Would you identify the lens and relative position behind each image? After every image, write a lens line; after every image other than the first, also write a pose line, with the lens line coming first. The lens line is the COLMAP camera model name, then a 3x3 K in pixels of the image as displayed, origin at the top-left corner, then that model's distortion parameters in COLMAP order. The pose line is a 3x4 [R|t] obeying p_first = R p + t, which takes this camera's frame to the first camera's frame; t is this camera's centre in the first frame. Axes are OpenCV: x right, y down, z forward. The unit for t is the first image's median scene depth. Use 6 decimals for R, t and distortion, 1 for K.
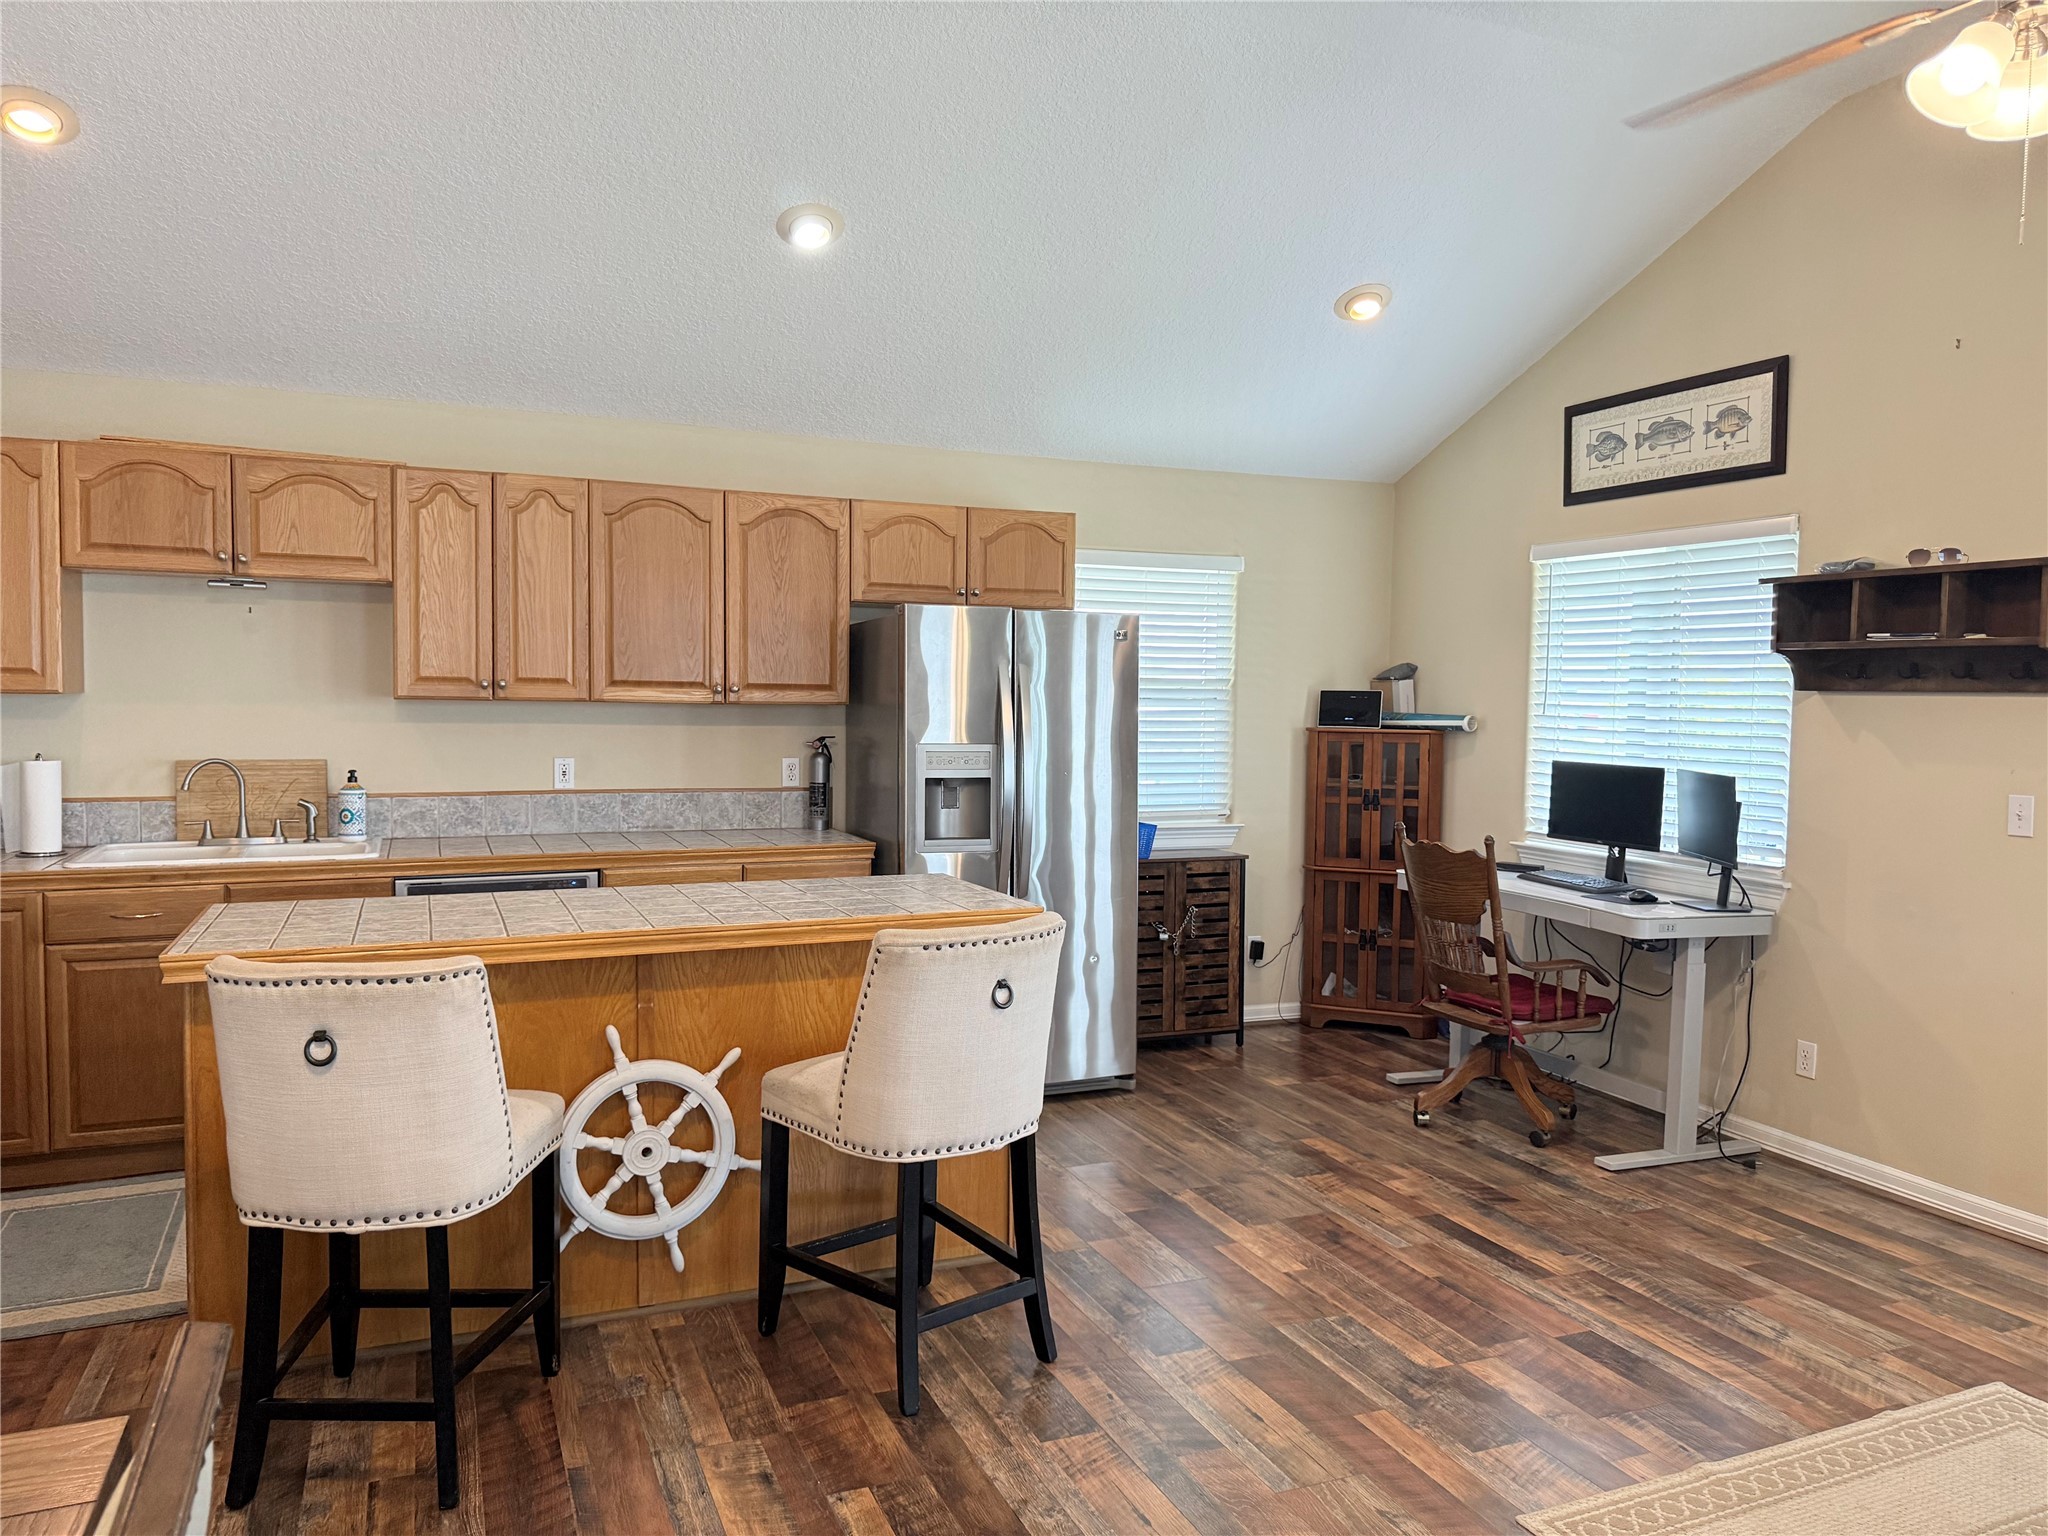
lens RADIAL K [[1452.2, 0, 1036.5], [0, 1452.2, 754.7], [0, 0, 1]] dist [0.062637, -0.071558]
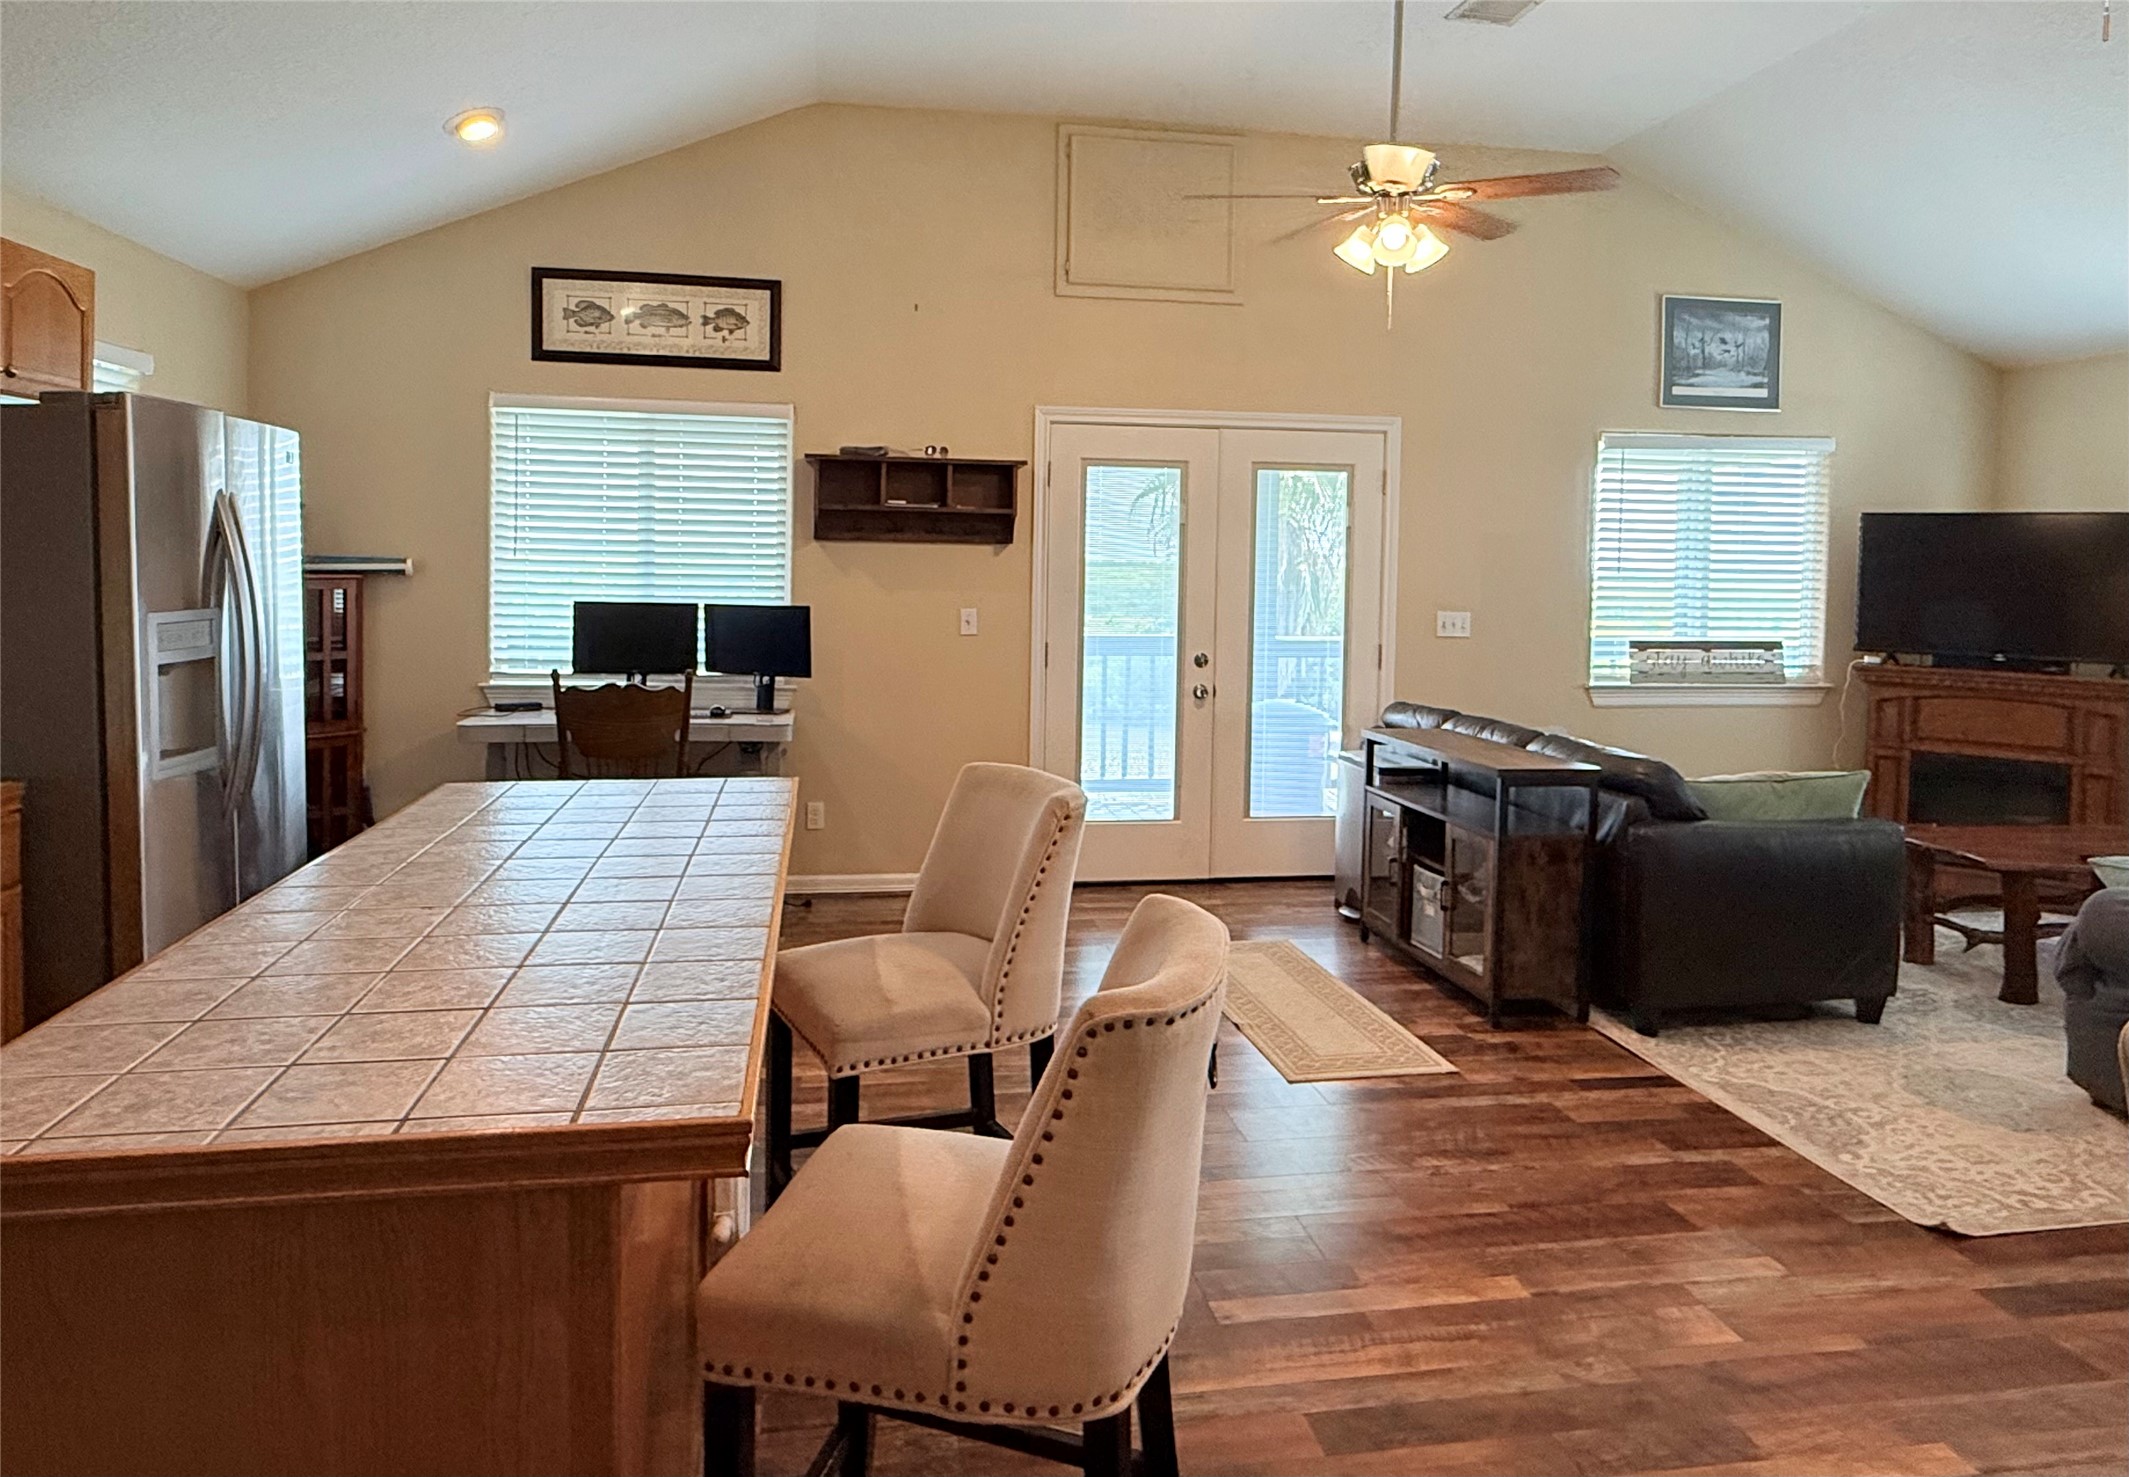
lens RADIAL K [[1339.4, 0, 1059.7], [0, 1339.4, 592.3], [0, 0, 1]] dist [-0.022185, -0.001467]
pose [[0.237803, -0.032889, 0.970757, -0.573179], [0.026514, 0.999274, 0.027360, -0.021907], [-0.970952, 0.019232, 0.238502, 0.474224]]
